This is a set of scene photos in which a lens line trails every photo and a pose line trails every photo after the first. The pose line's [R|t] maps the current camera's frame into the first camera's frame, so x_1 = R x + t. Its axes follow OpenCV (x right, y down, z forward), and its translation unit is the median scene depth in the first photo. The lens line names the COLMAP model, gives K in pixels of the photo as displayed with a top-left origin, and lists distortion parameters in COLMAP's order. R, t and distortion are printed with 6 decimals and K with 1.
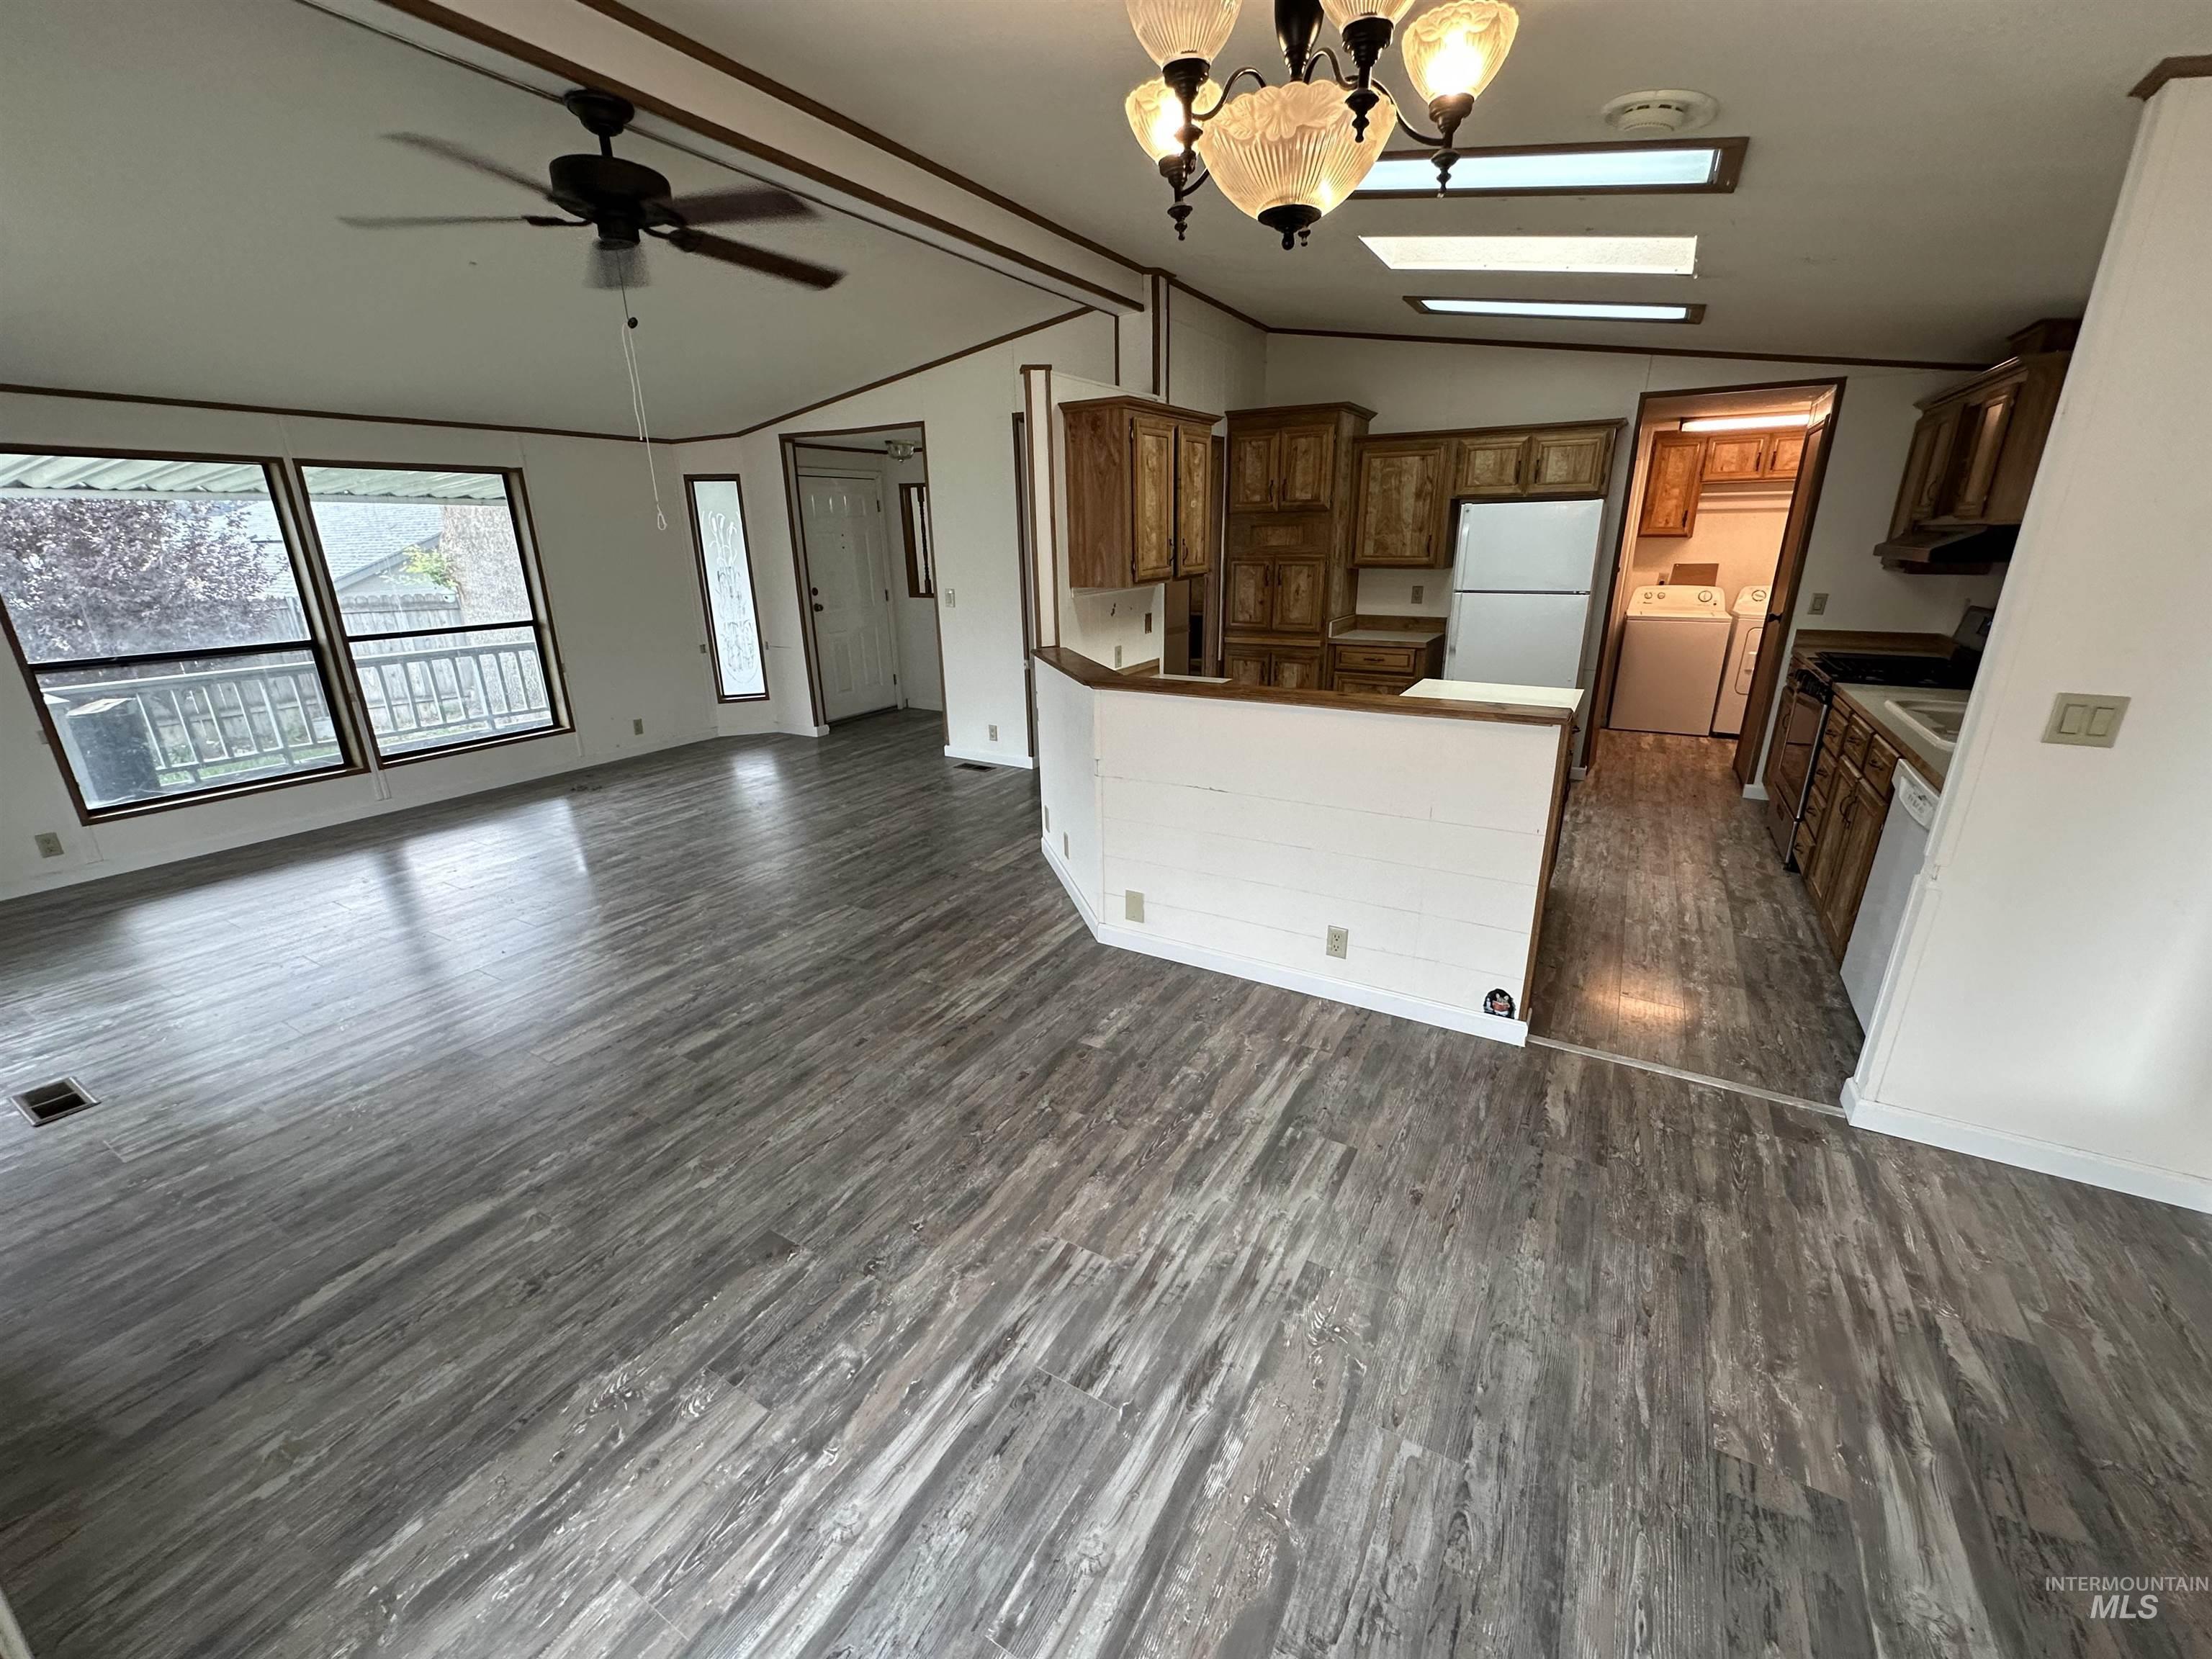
lens RADIAL K [[884.8, 0, 1104.5], [0, 884.8, 829.9], [0, 0, 1]] dist [-0.006614, 0.001796]
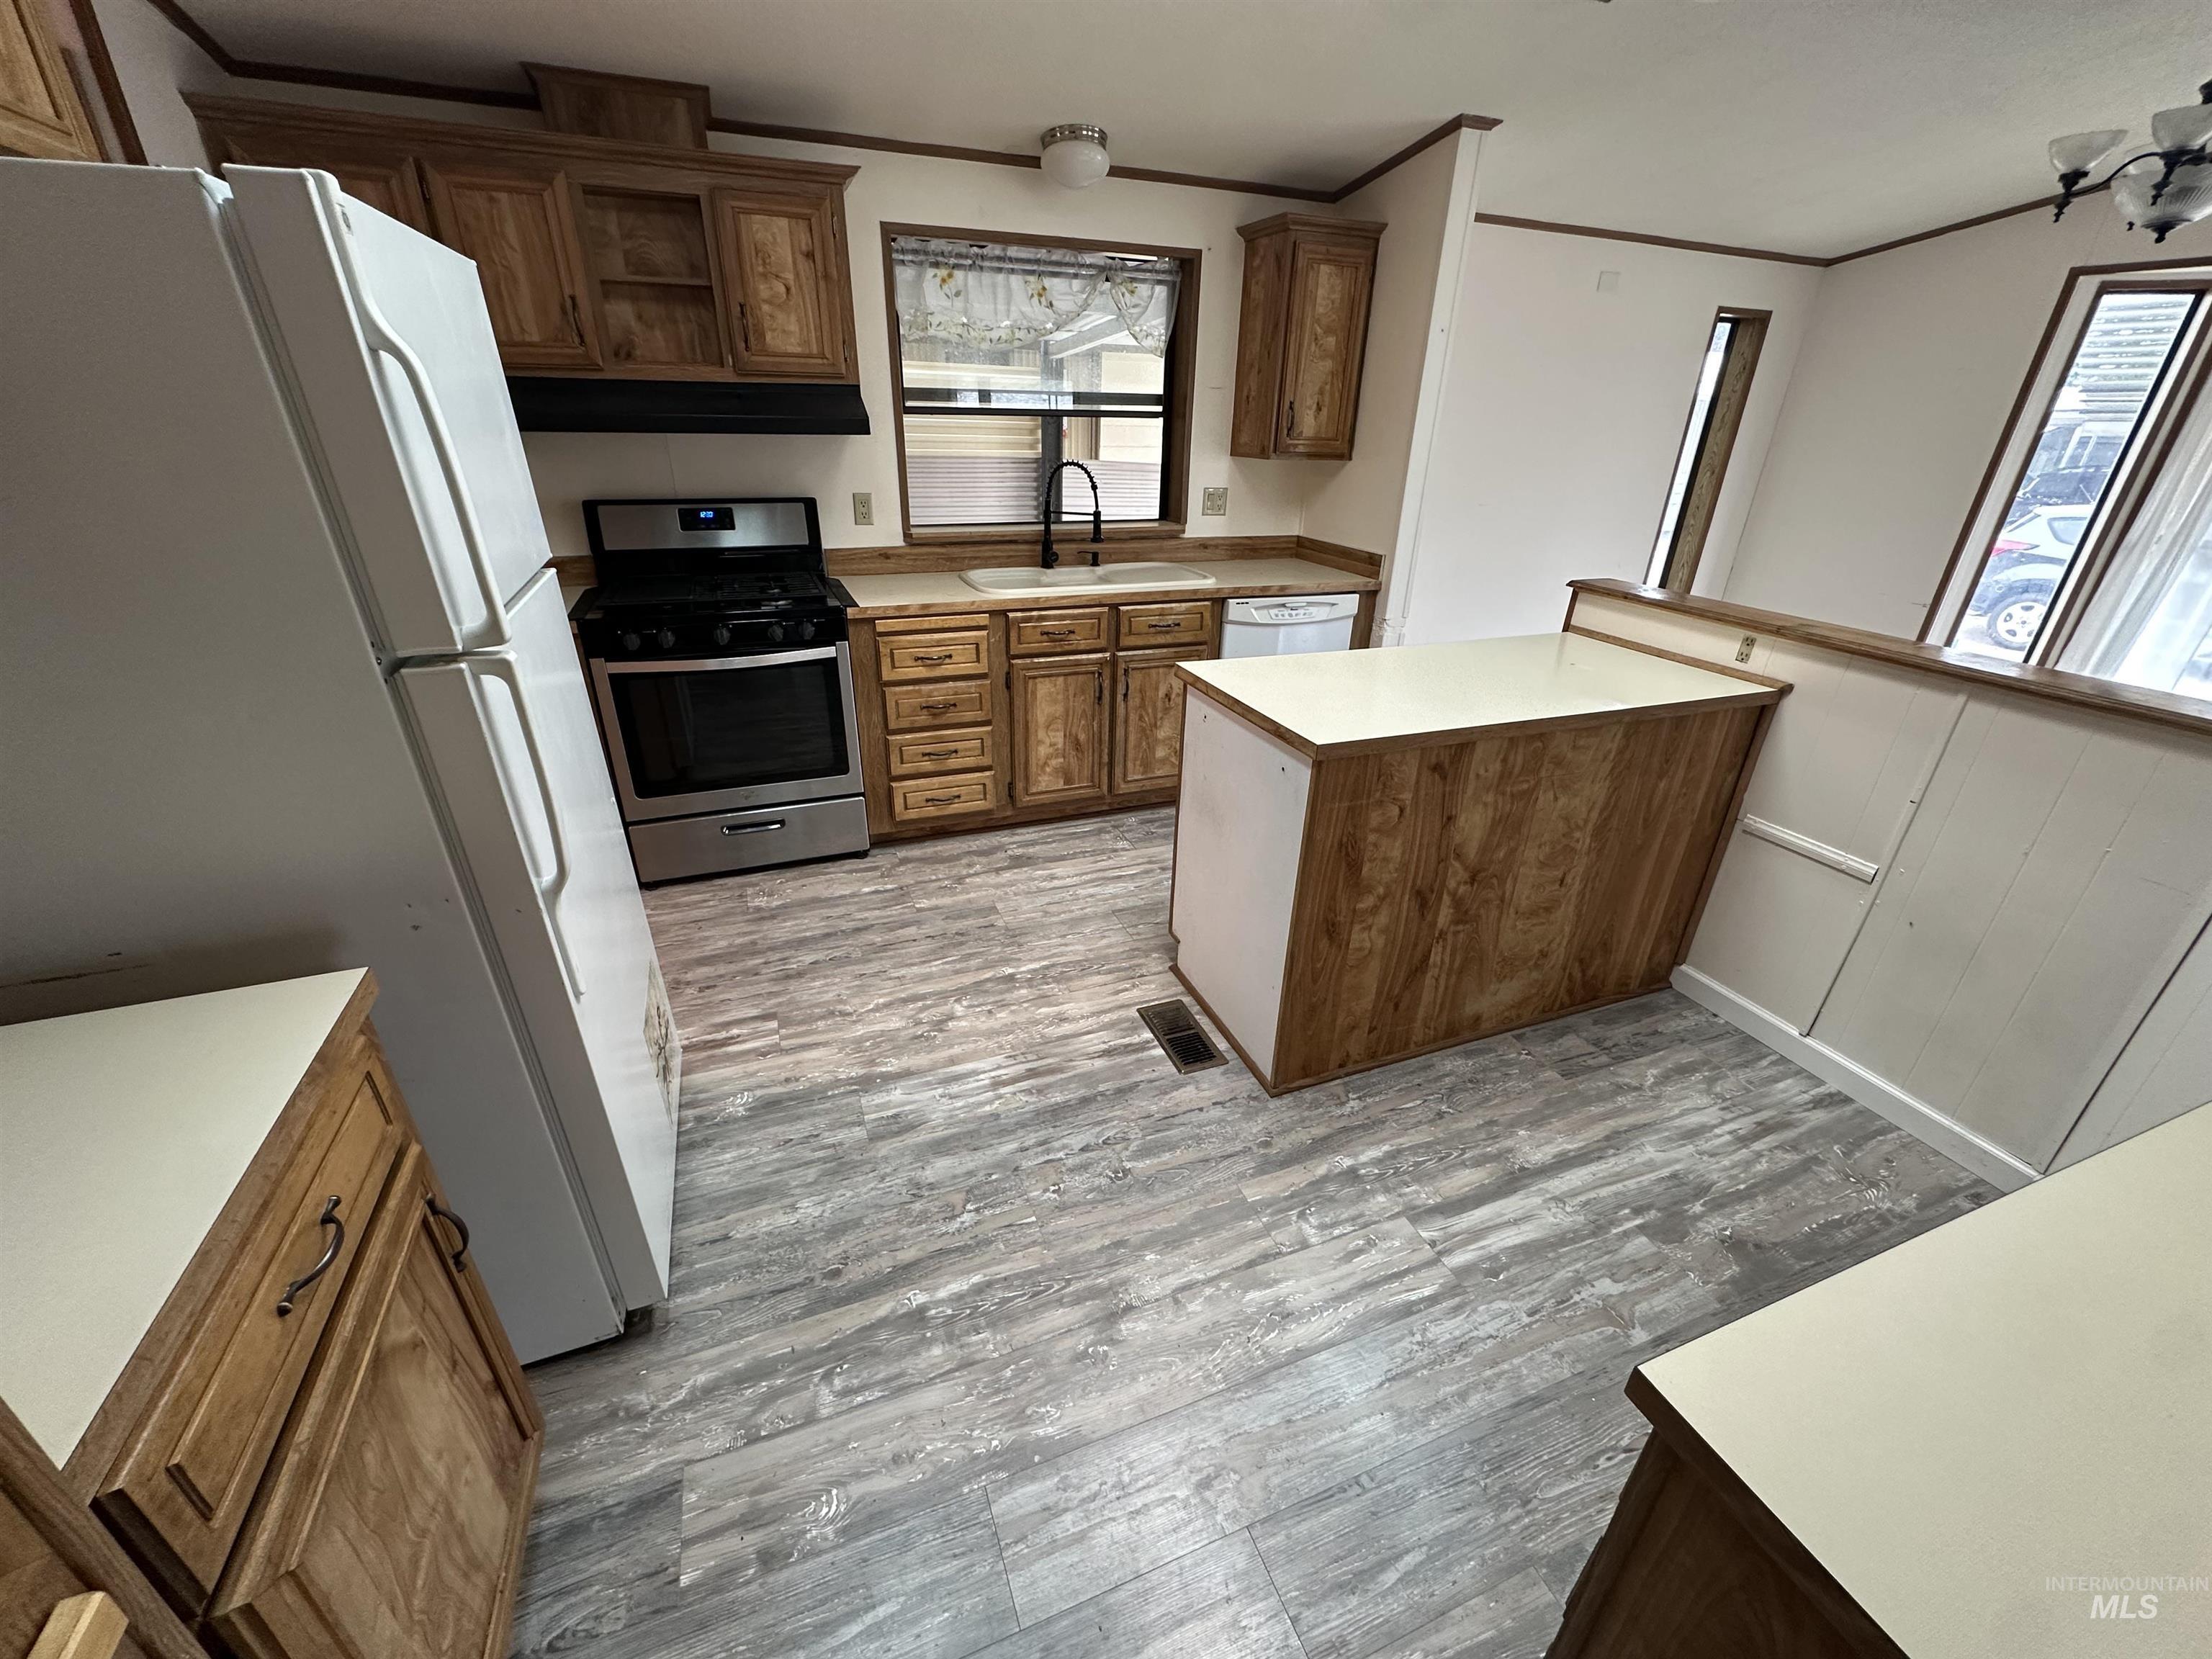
lens RADIAL K [[884.8, 0, 1104.5], [0, 884.8, 829.9], [0, 0, 1]] dist [-0.006614, 0.001796]
pose [[-0.785317, -0.268596, 0.557793, 0.180661], [0.187072, 0.755912, 0.627376, -0.402881], [-0.590154, 0.597037, -0.543384, 1.239770]]
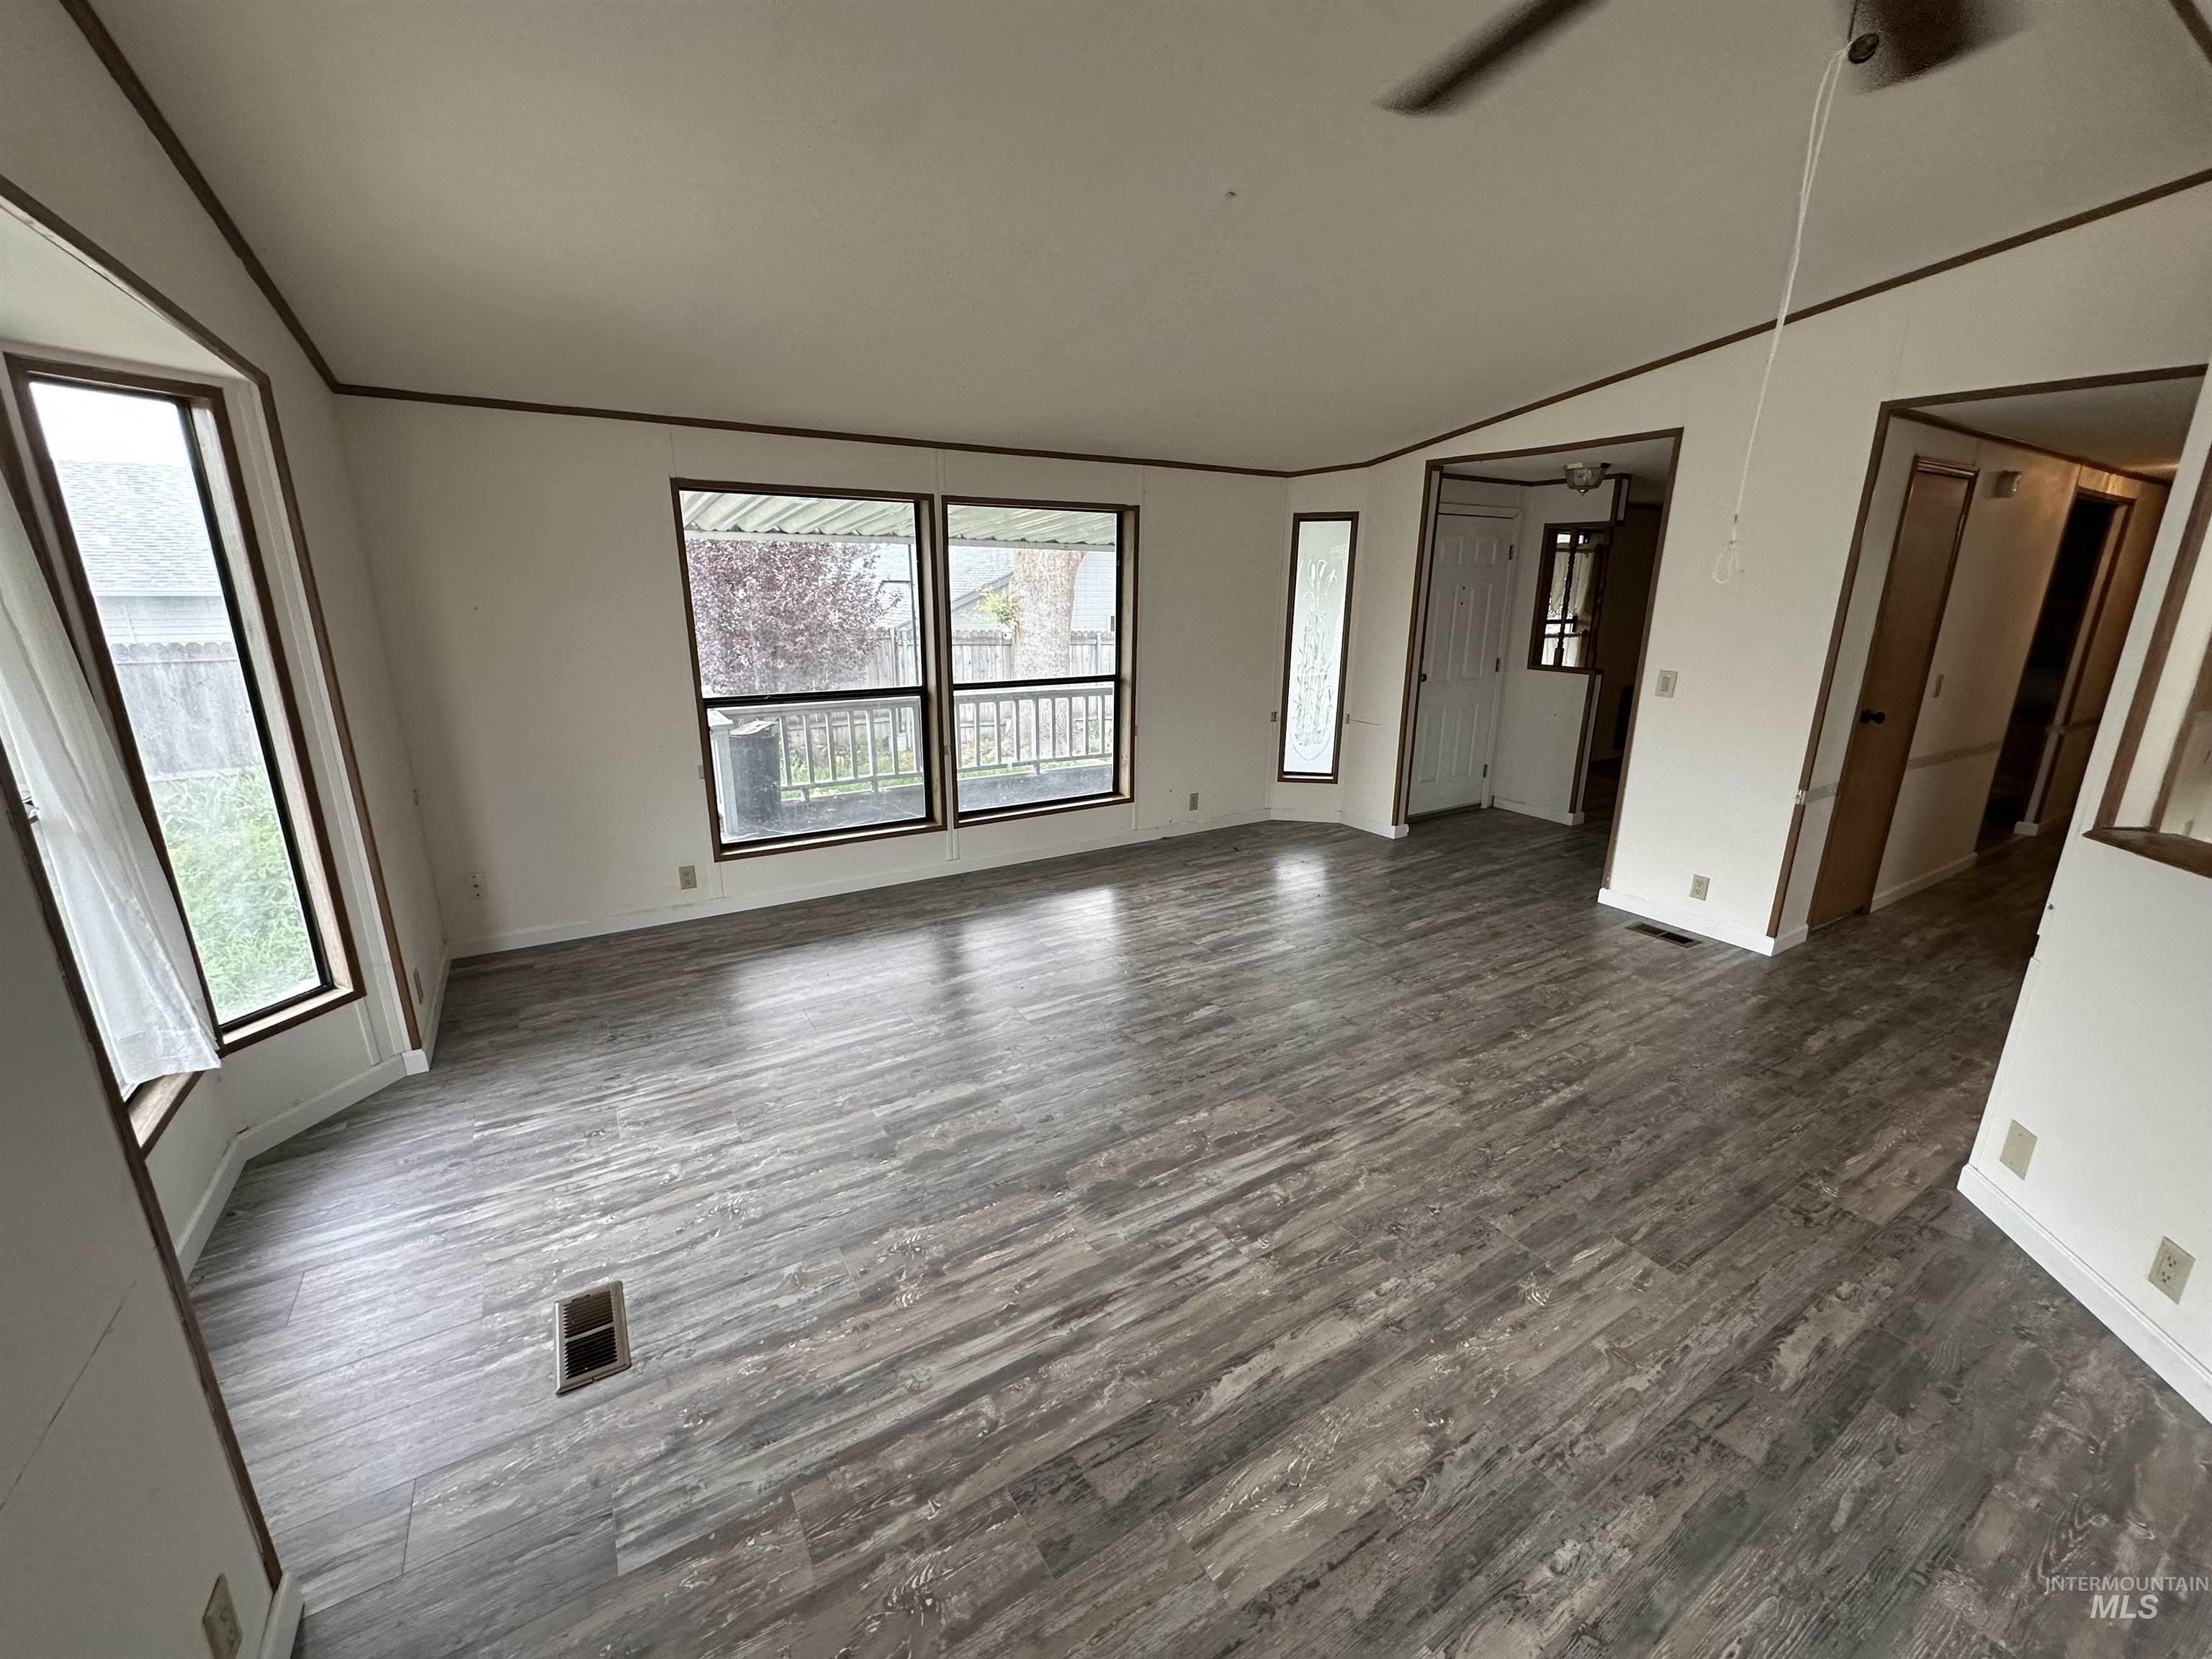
lens RADIAL K [[880.5, 0, 1106.0], [0, 880.5, 829.5], [0, 0, 1]] dist [-0.004788, 0.000163]
pose [[0.882764, 0.144511, -0.447039, -0.337810], [-0.167039, 0.985887, -0.011151, -0.103298], [0.439119, 0.084516, 0.894445, 0.306786]]
